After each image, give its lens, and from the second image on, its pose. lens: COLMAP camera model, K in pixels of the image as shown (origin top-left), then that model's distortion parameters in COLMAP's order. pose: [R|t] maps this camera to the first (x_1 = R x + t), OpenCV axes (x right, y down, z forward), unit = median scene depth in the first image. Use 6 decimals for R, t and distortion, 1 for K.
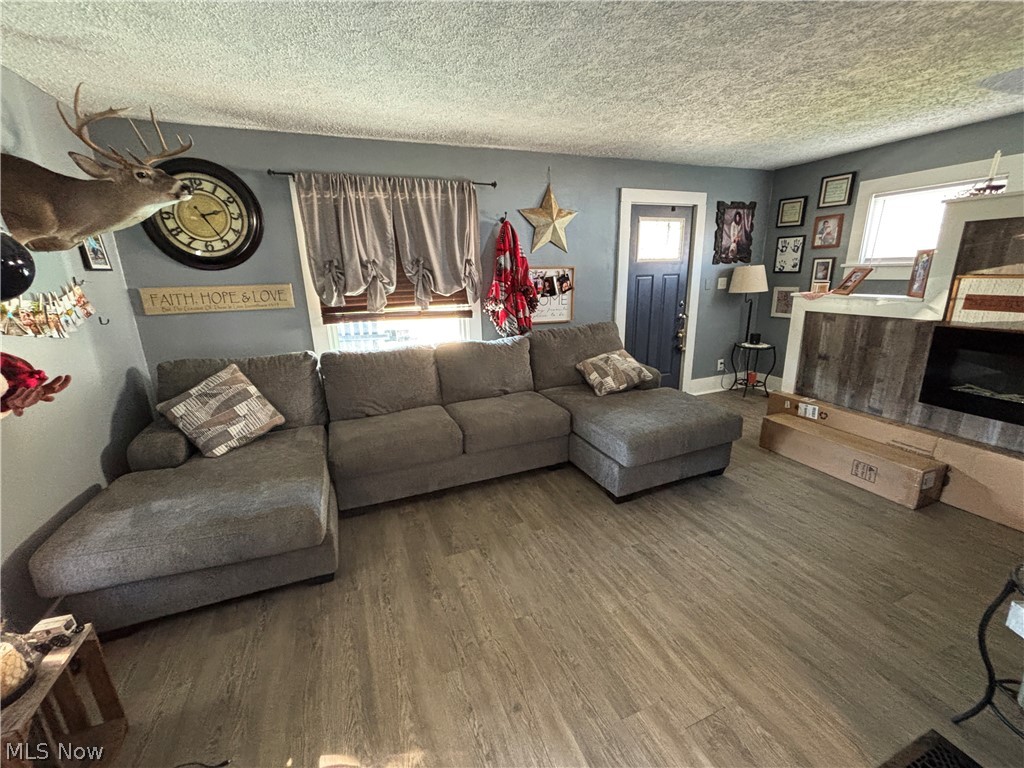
lens RADIAL K [[419.7, 0, 511.8], [0, 419.7, 383.0], [0, 0, 1]] dist [-0.013190, 0.001104]
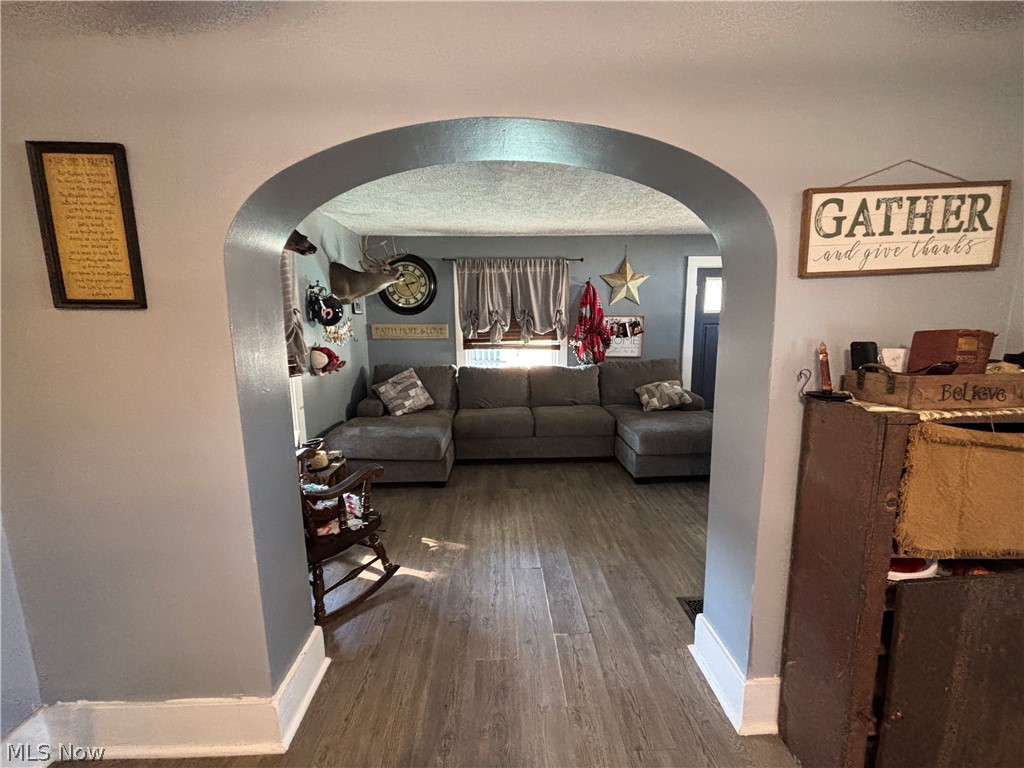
lens RADIAL K [[419.7, 0, 511.4], [0, 419.7, 380.7], [0, 0, 1]] dist [-0.013190, 0.001104]
pose [[0.935362, 0.064742, -0.347717, 0.297927], [-0.104552, 0.989782, -0.096955, 0.119286], [0.337887, 0.127043, 0.932573, -0.429297]]
